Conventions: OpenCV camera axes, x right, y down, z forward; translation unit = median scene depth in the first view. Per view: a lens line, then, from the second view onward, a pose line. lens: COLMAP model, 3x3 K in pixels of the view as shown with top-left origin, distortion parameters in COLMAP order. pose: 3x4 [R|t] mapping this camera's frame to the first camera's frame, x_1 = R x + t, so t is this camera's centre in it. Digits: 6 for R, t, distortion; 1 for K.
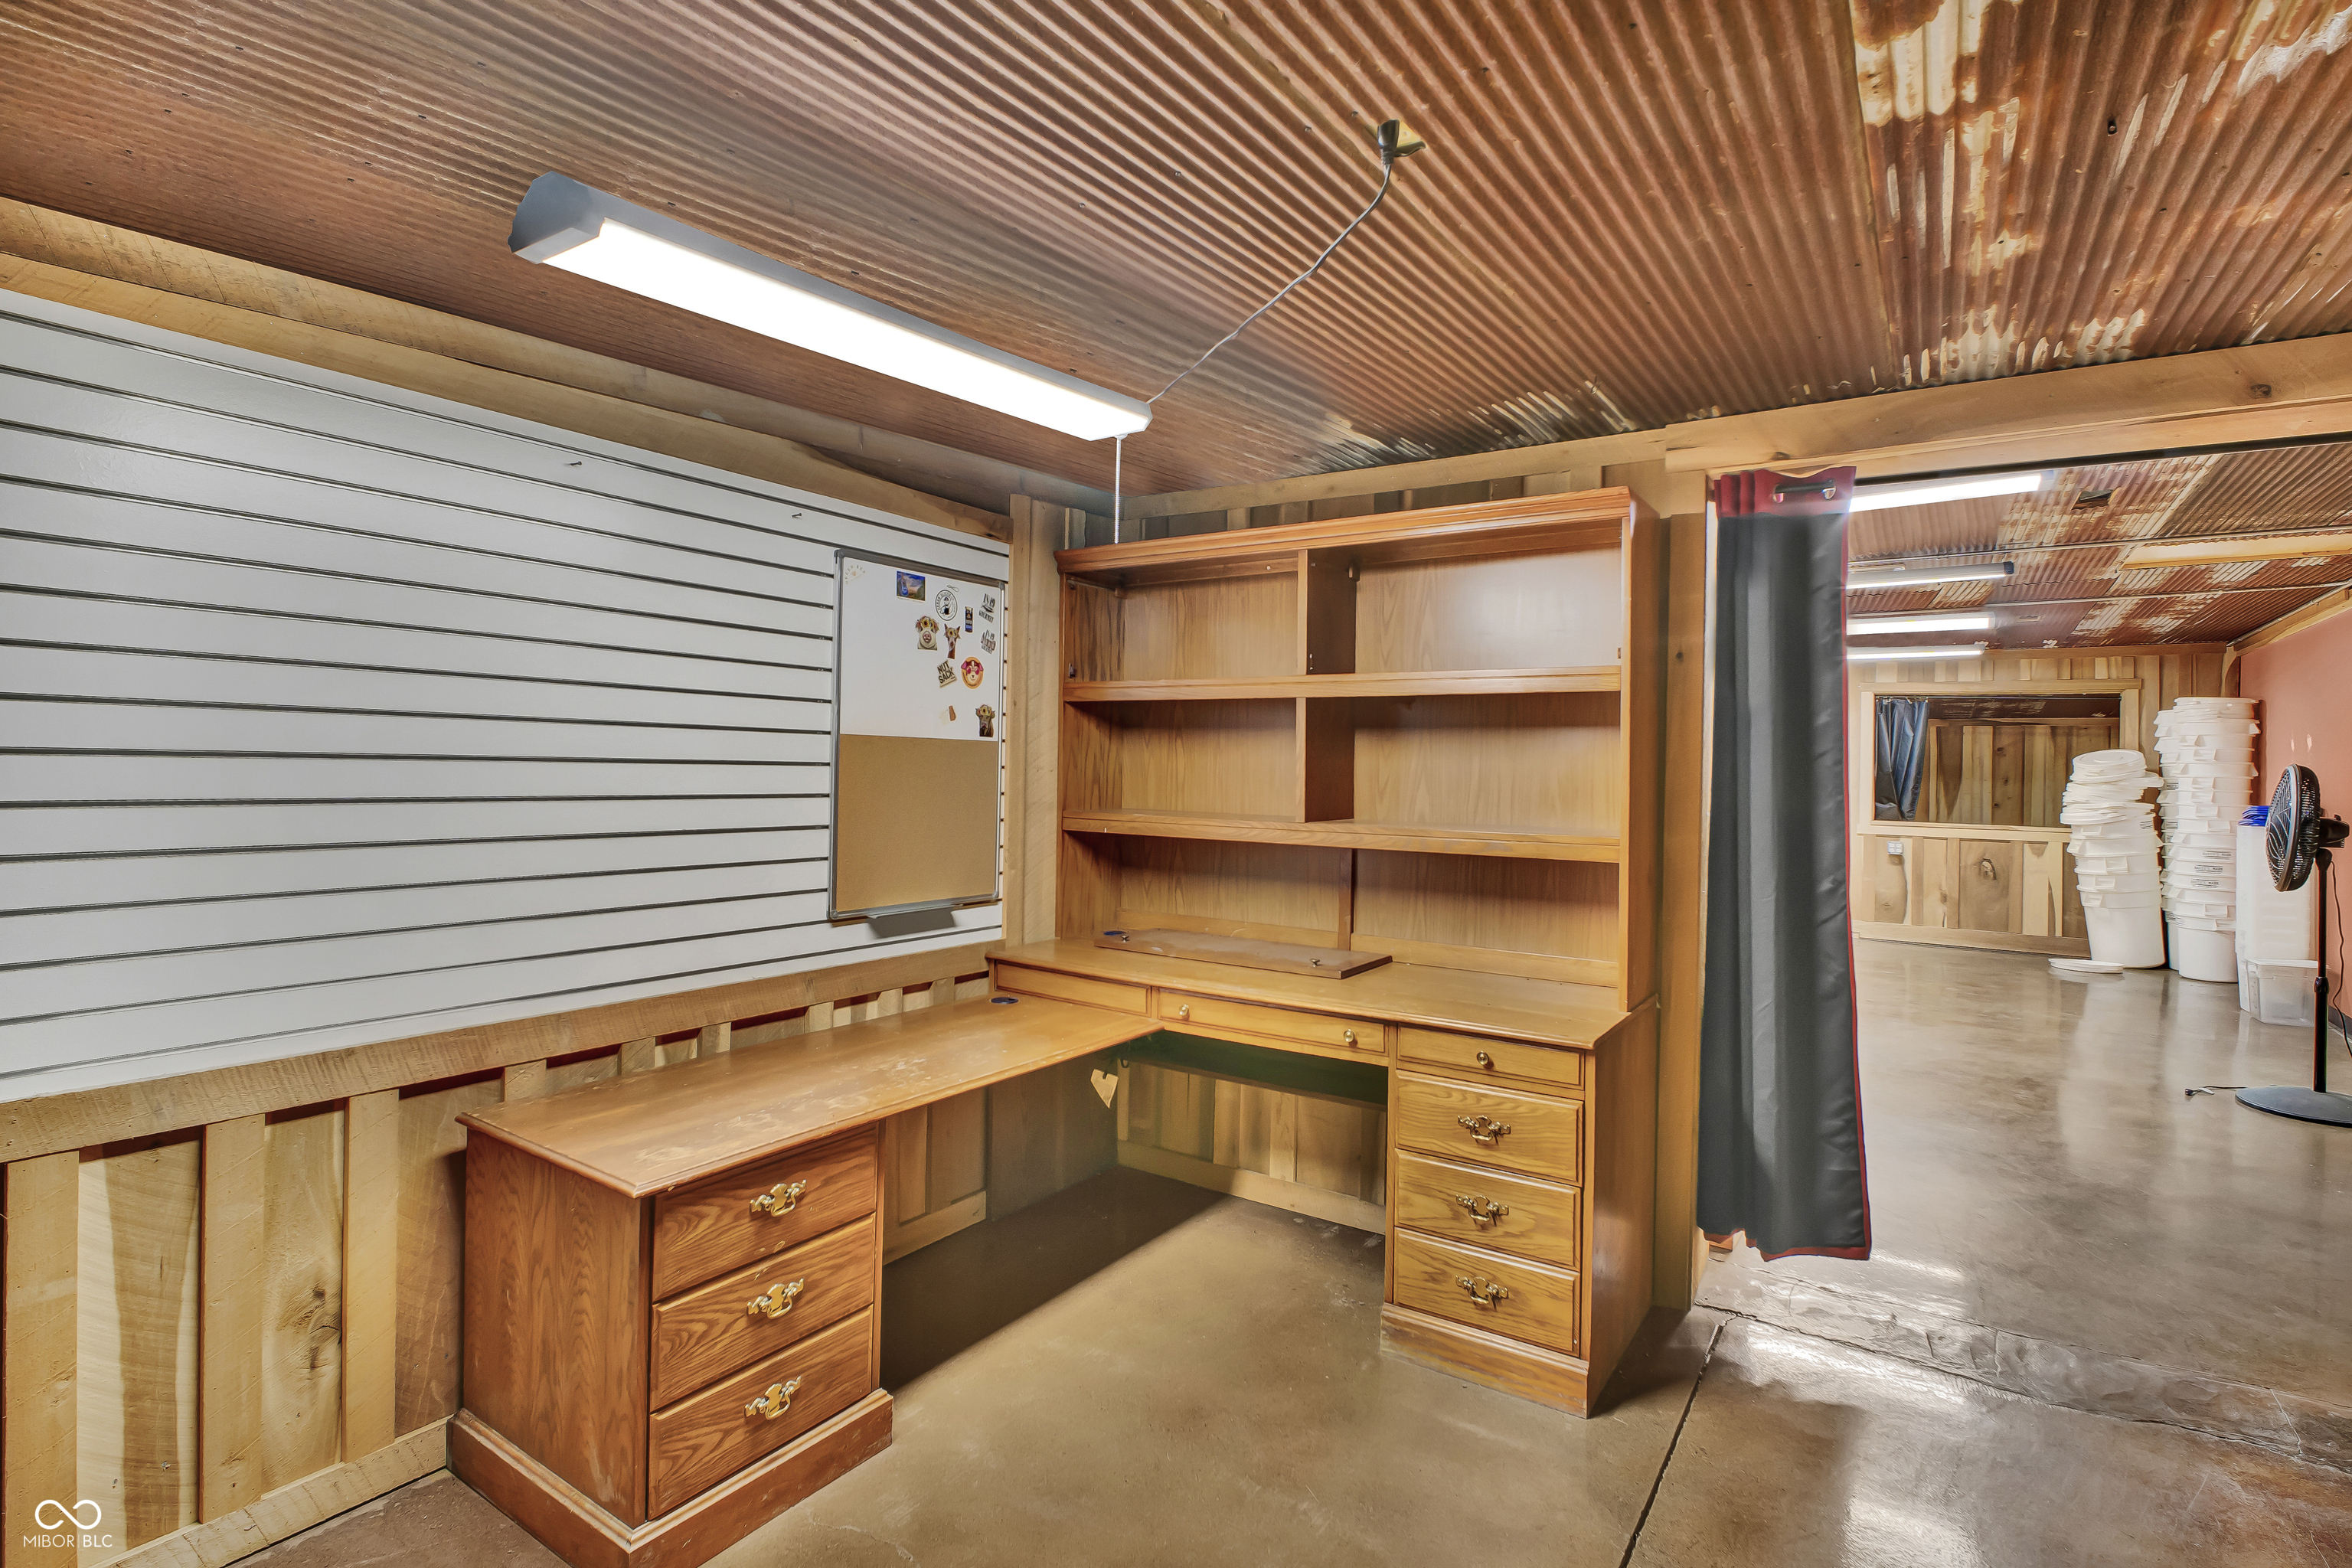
lens RADIAL K [[1133.8, 0, 1181.9], [0, 1133.8, 768.8], [0, 0, 1]] dist [-0.021425, -0.000191]
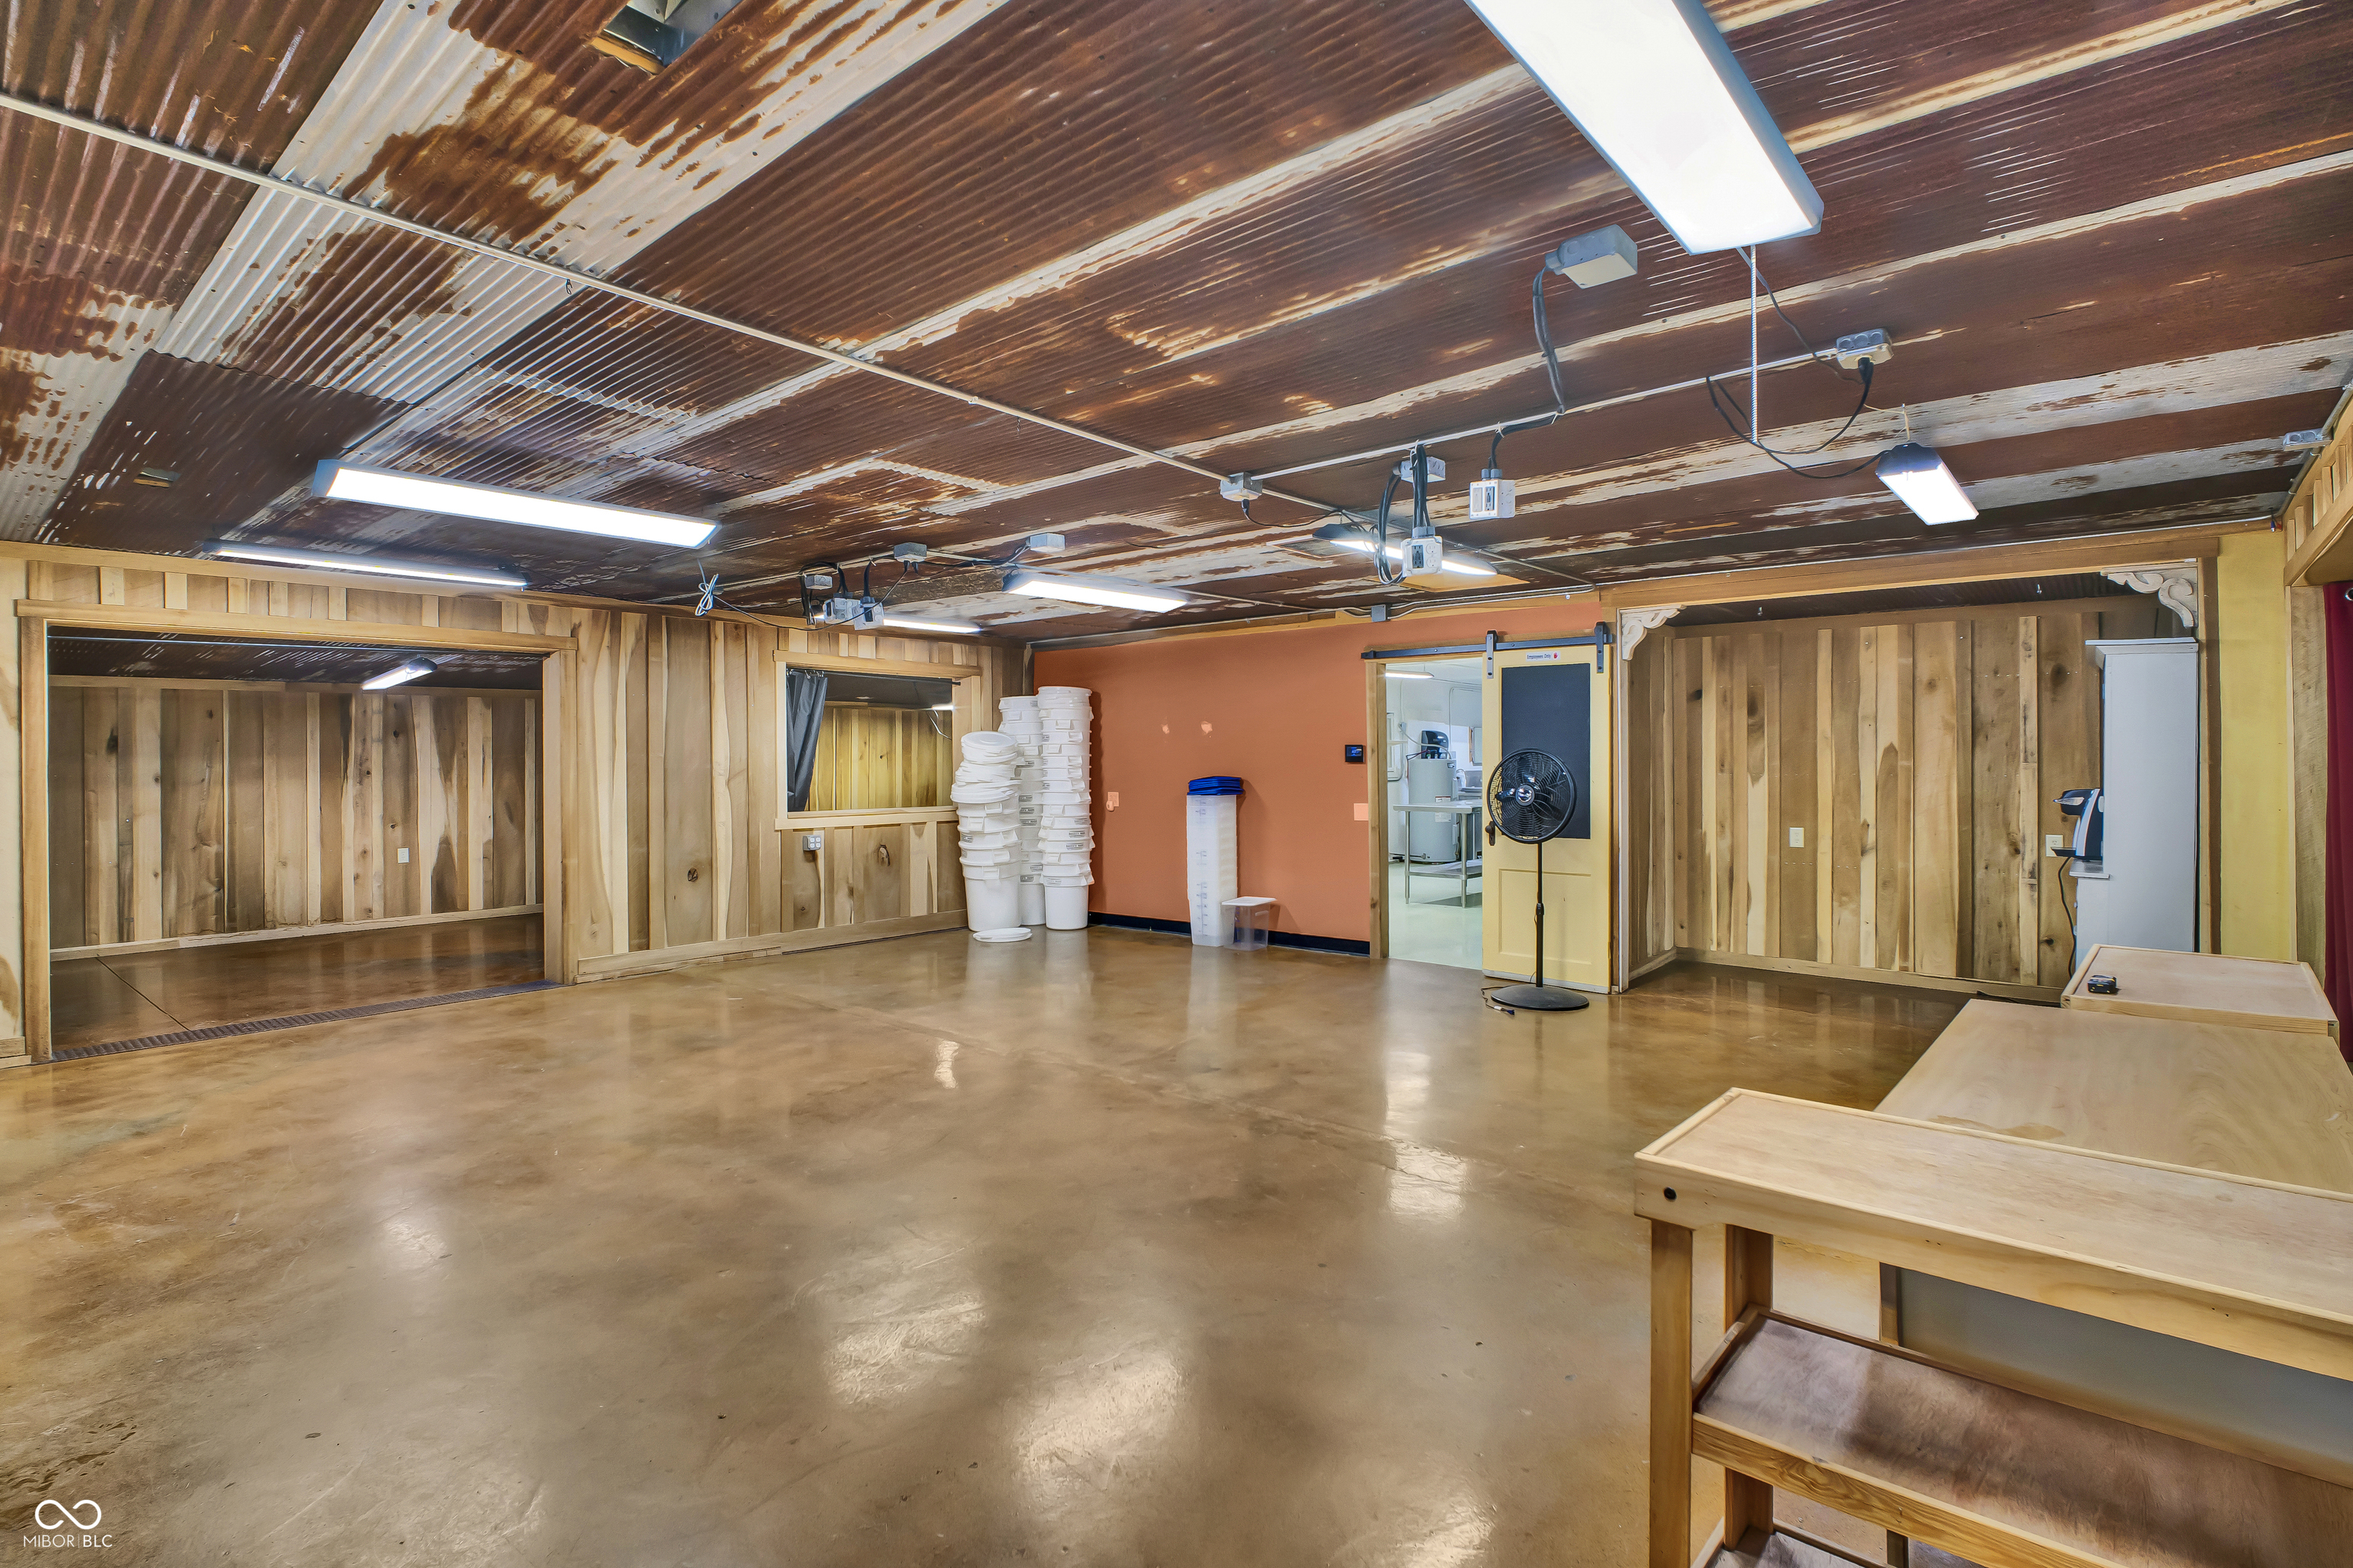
lens RADIAL K [[1125.0, 0, 1178.8], [0, 1125.0, 759.7], [0, 0, 1]] dist [-0.002597, -0.018452]
pose [[0.112979, -0.023886, 0.993310, -0.219323], [0.006875, 0.999706, 0.023258, -0.013492], [-0.993574, 0.004202, 0.113110, 0.676423]]
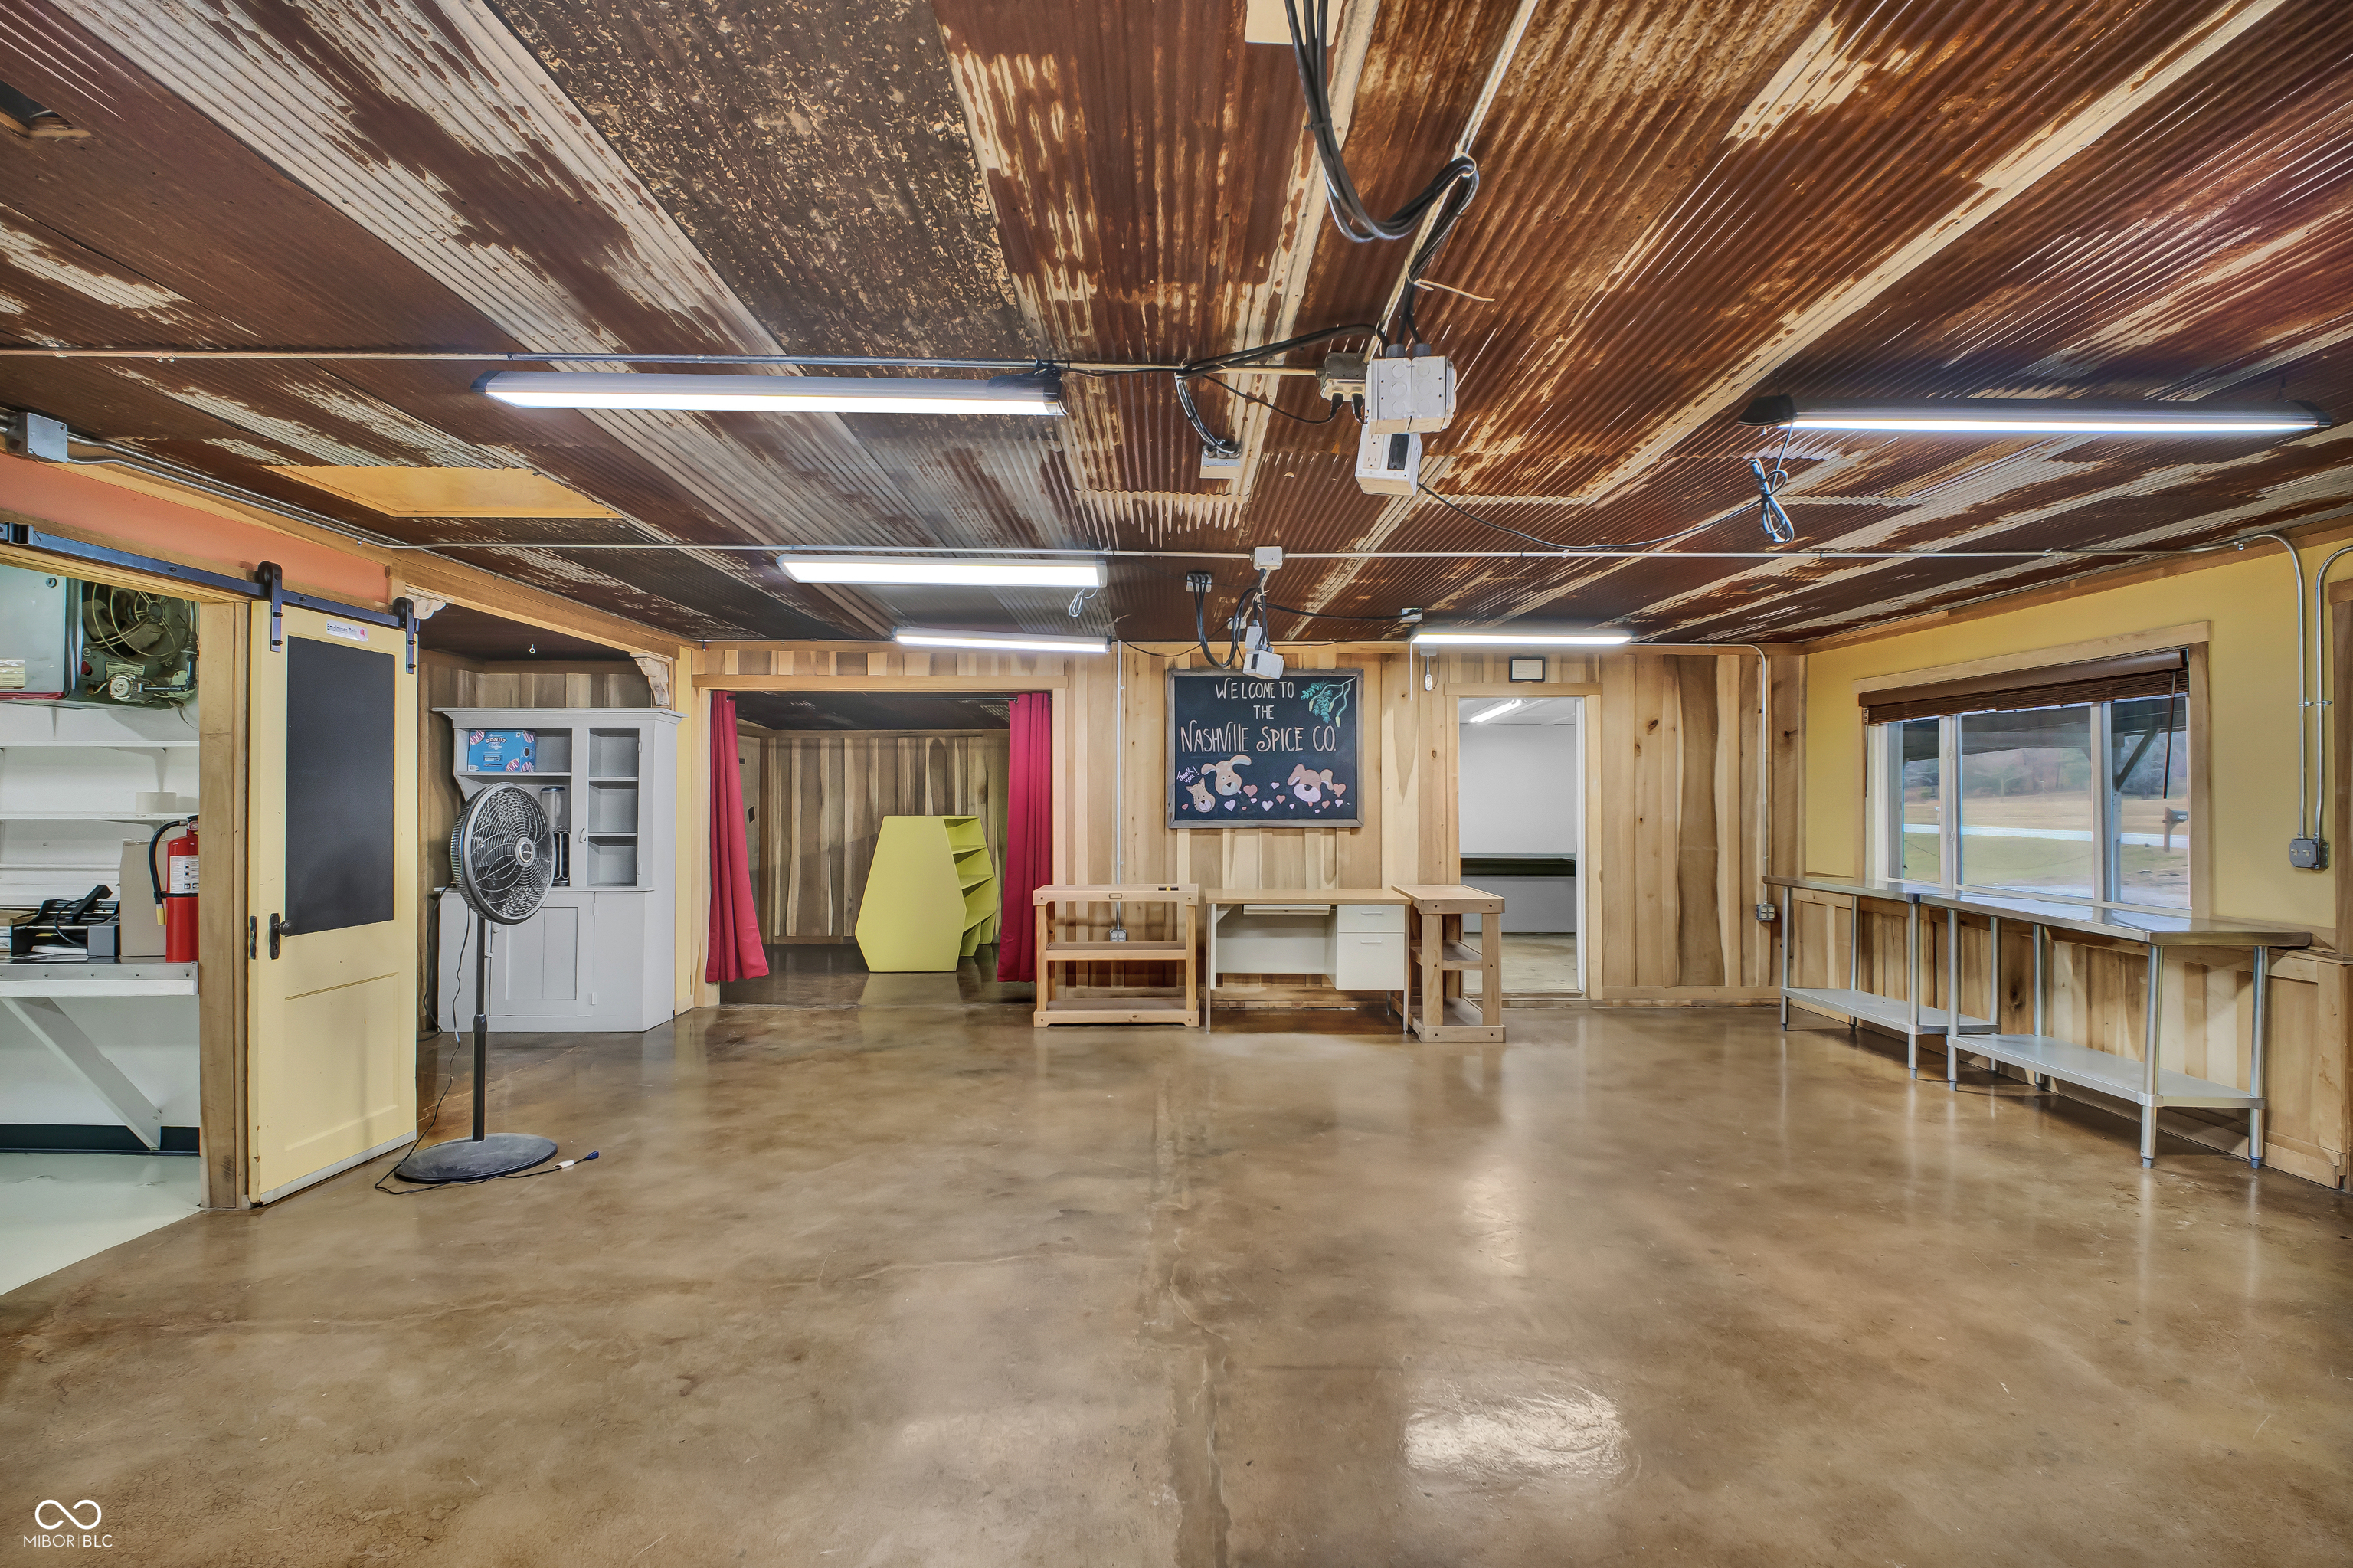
lens RADIAL K [[1119.4, 0, 1184.3], [0, 1119.4, 776.9], [0, 0, 1]] dist [-0.005496, -0.009141]
pose [[-0.817799, -0.031156, -0.574659, 0.573086], [-0.018311, 0.999437, -0.028127, 0.003358], [0.575212, -0.012480, -0.817909, 1.106332]]
